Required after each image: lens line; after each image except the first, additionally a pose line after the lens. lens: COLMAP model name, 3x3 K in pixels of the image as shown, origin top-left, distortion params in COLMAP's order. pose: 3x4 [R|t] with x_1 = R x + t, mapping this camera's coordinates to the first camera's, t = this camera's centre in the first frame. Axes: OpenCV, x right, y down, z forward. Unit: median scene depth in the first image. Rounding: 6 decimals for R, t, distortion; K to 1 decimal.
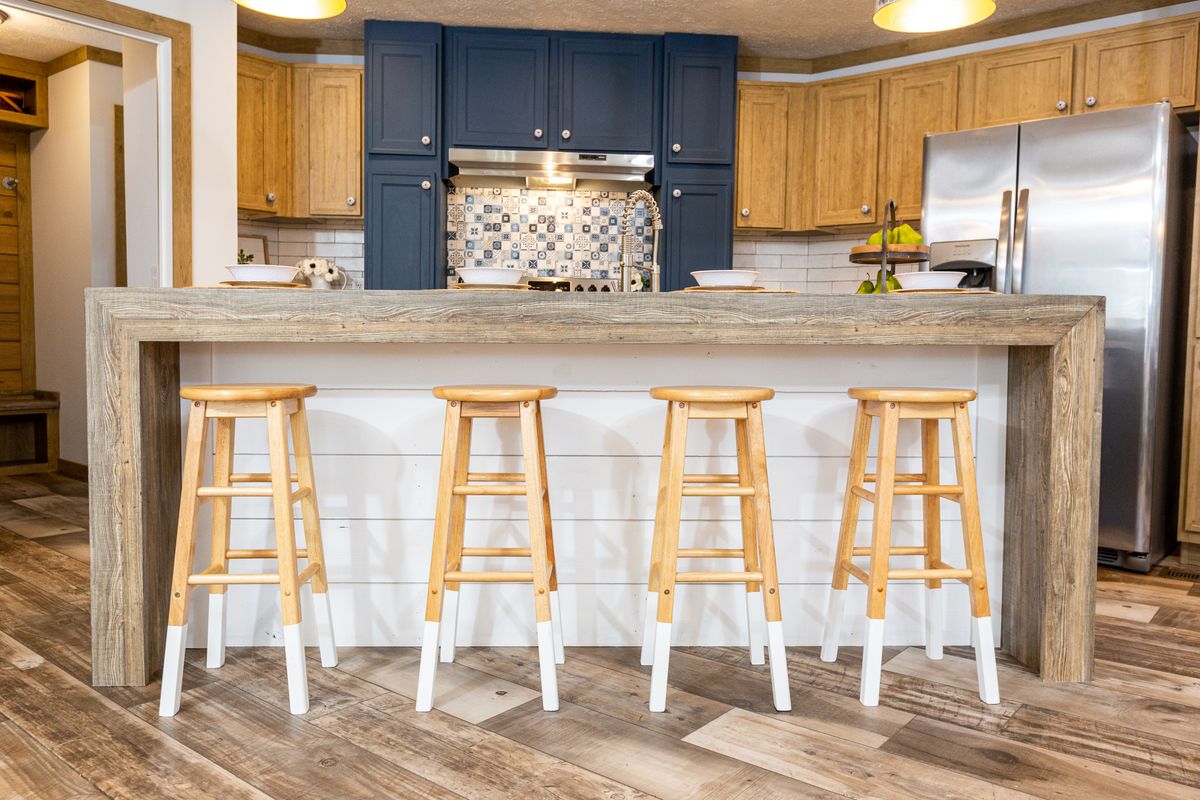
lens RADIAL K [[920.9, 0, 600.0], [0, 920.9, 400.0], [0, 0, 1]] dist [-0.002438, 0.000355]
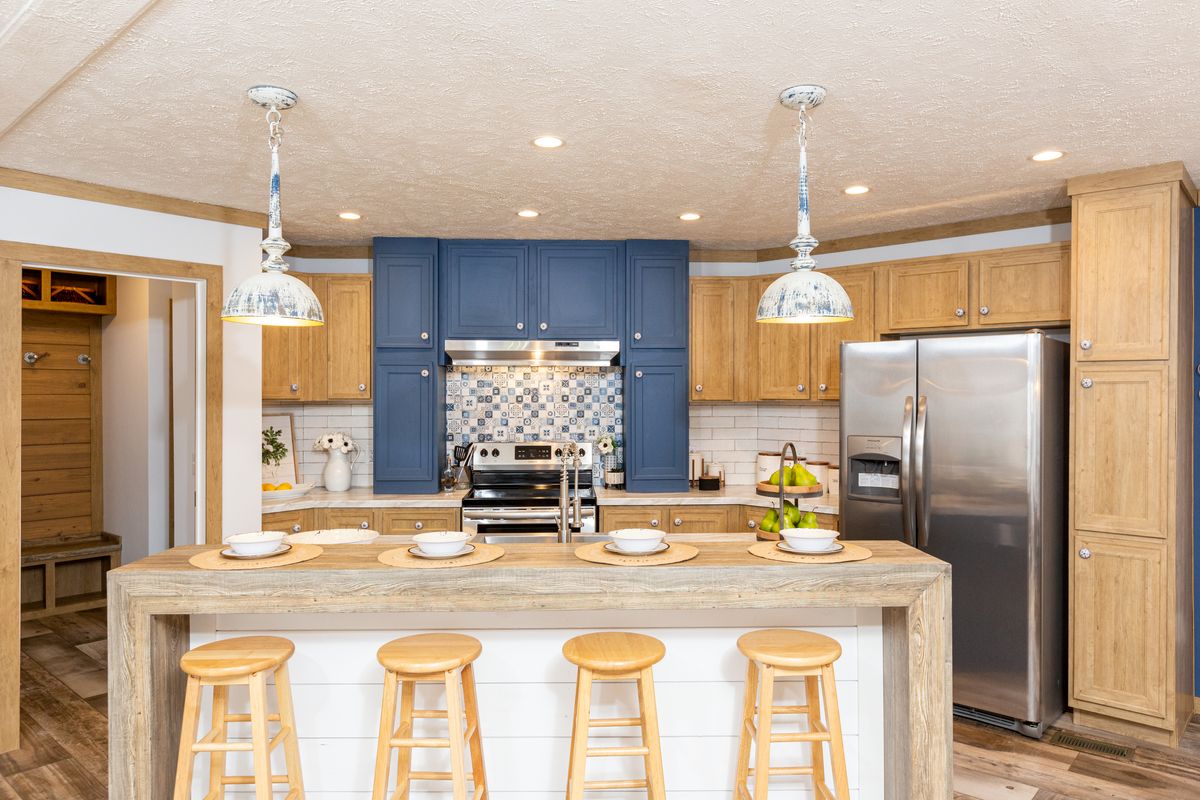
lens RADIAL K [[824.9, 0, 596.2], [0, 824.9, 403.2], [0, 0, 1]] dist [0.001072, 0.001336]
pose [[0.999298, -0.014403, -0.034583, 0.066077], [0.012575, 0.998542, -0.052500, -0.135789], [0.035289, 0.052028, 0.998022, -0.045221]]
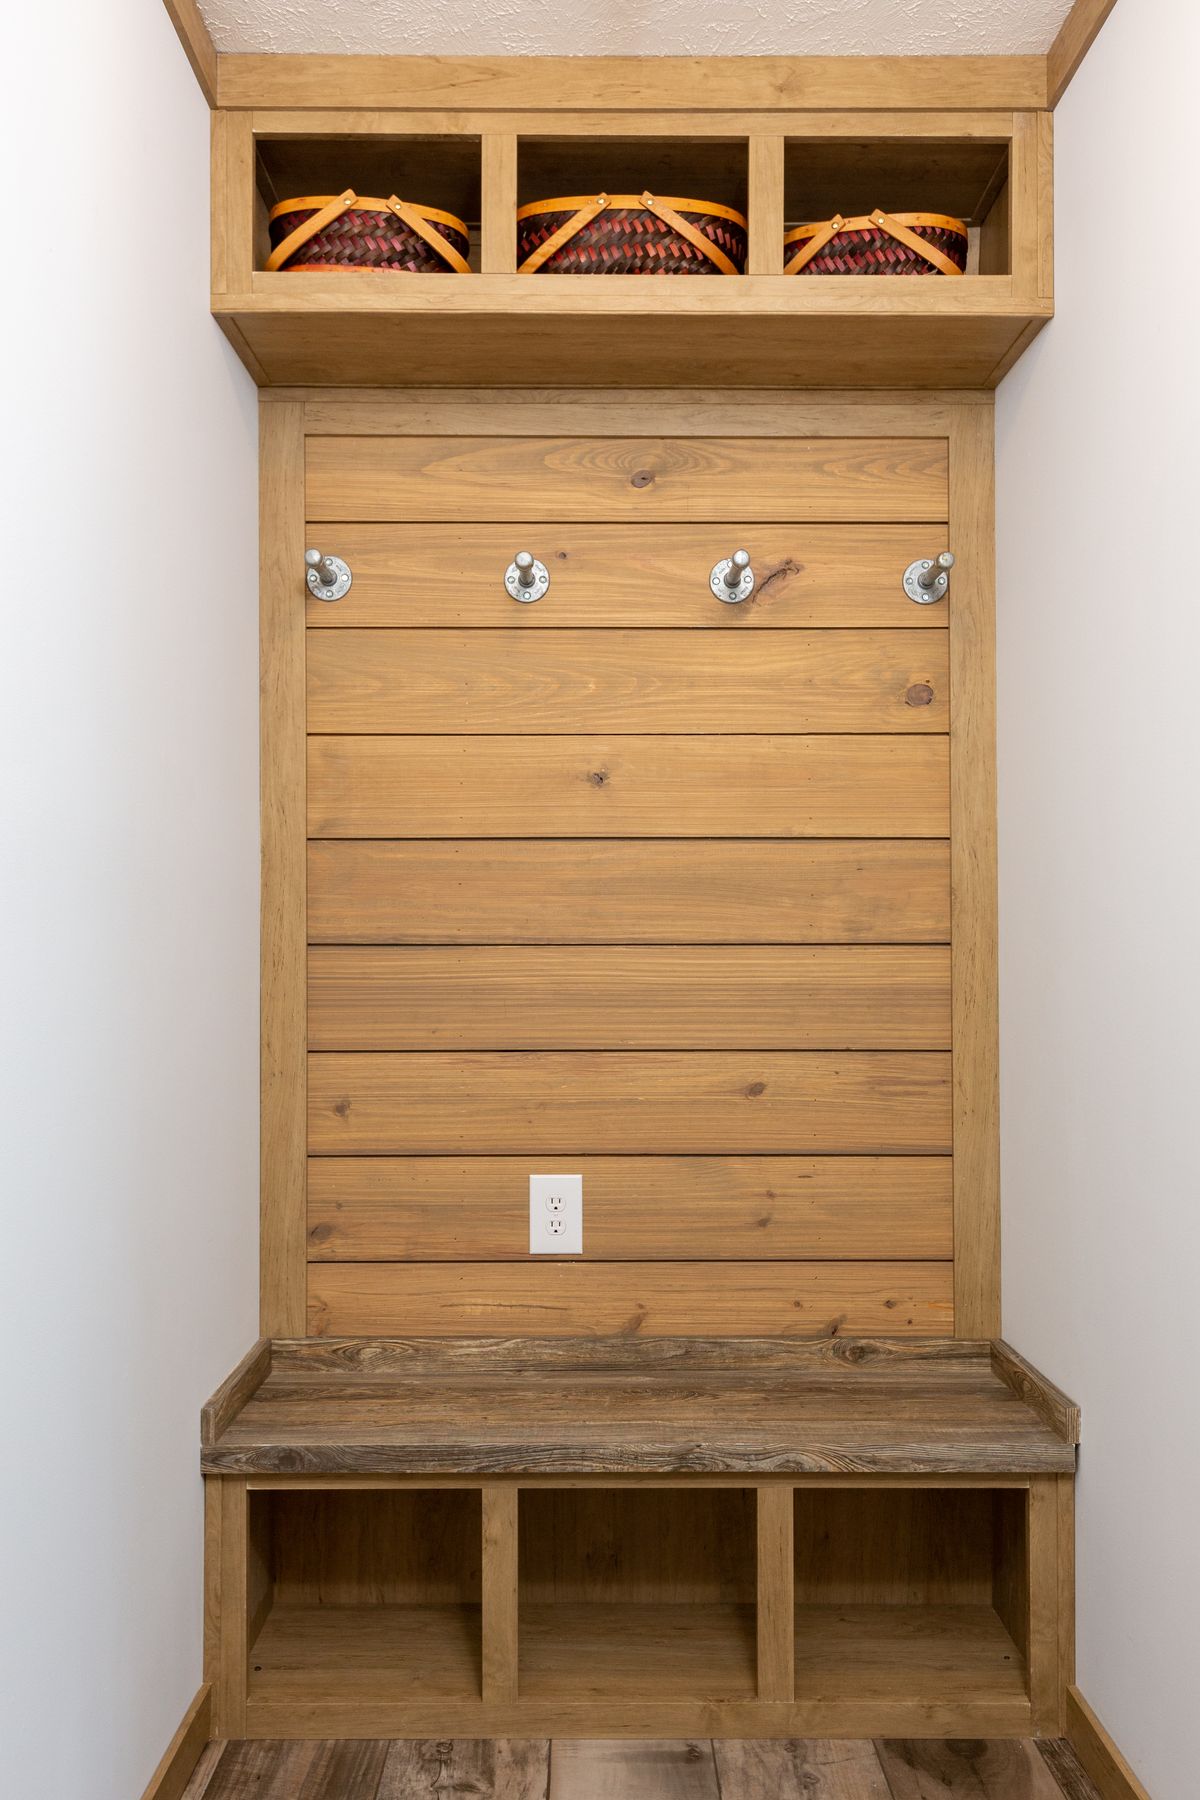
lens RADIAL K [[1381.4, 0, 600.0], [0, 1381.4, 900.0], [0, 0, 1]] dist [-0.002438, 0.000355]
pose [[0.643001, -0.024185, -0.765483, -0.463863], [-0.039107, 0.997161, -0.064354, -0.130789], [0.764866, 0.071315, 0.640230, 0.792364]]
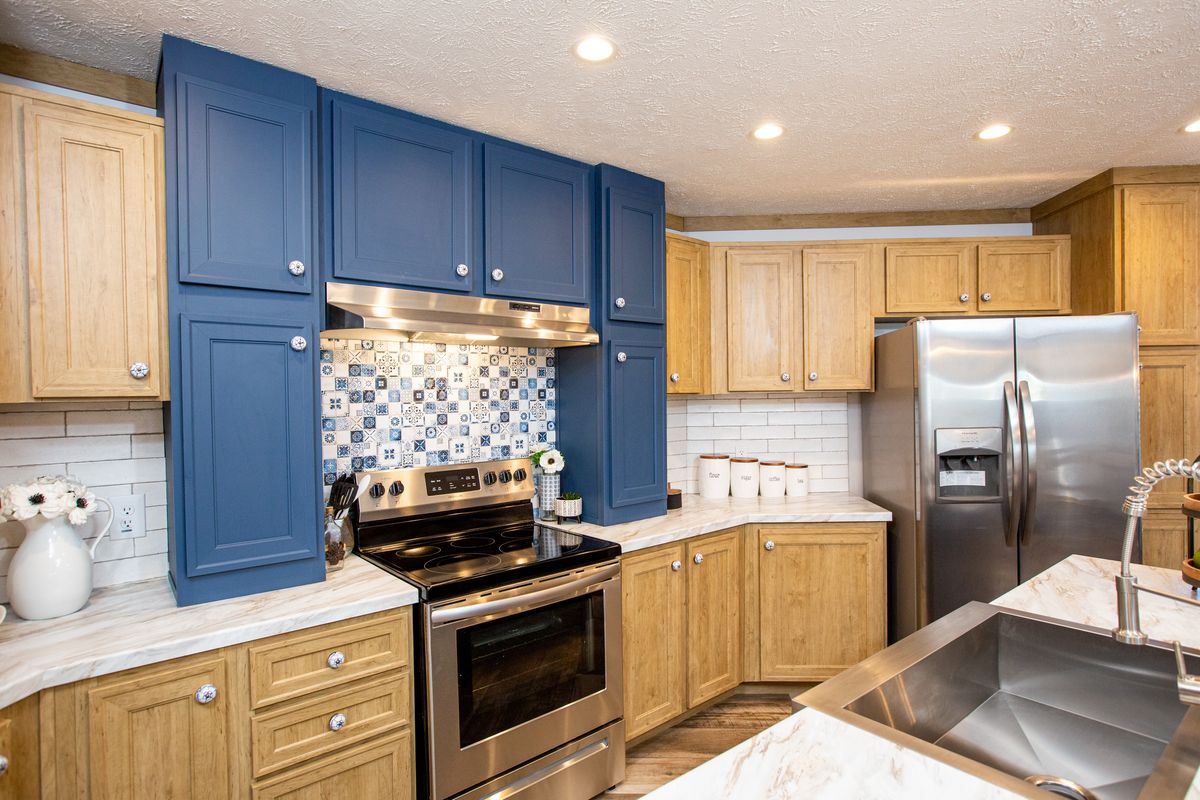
lens RADIAL K [[646.4, 0, 623.5], [0, 646.4, 408.2], [0, 0, 1]] dist [-0.021015, 0.001100]
pose [[0.792940, -0.037755, 0.608128, -0.272568], [0.066587, 0.997470, -0.024895, -0.167094], [-0.605650, 0.060234, 0.793448, 0.550926]]
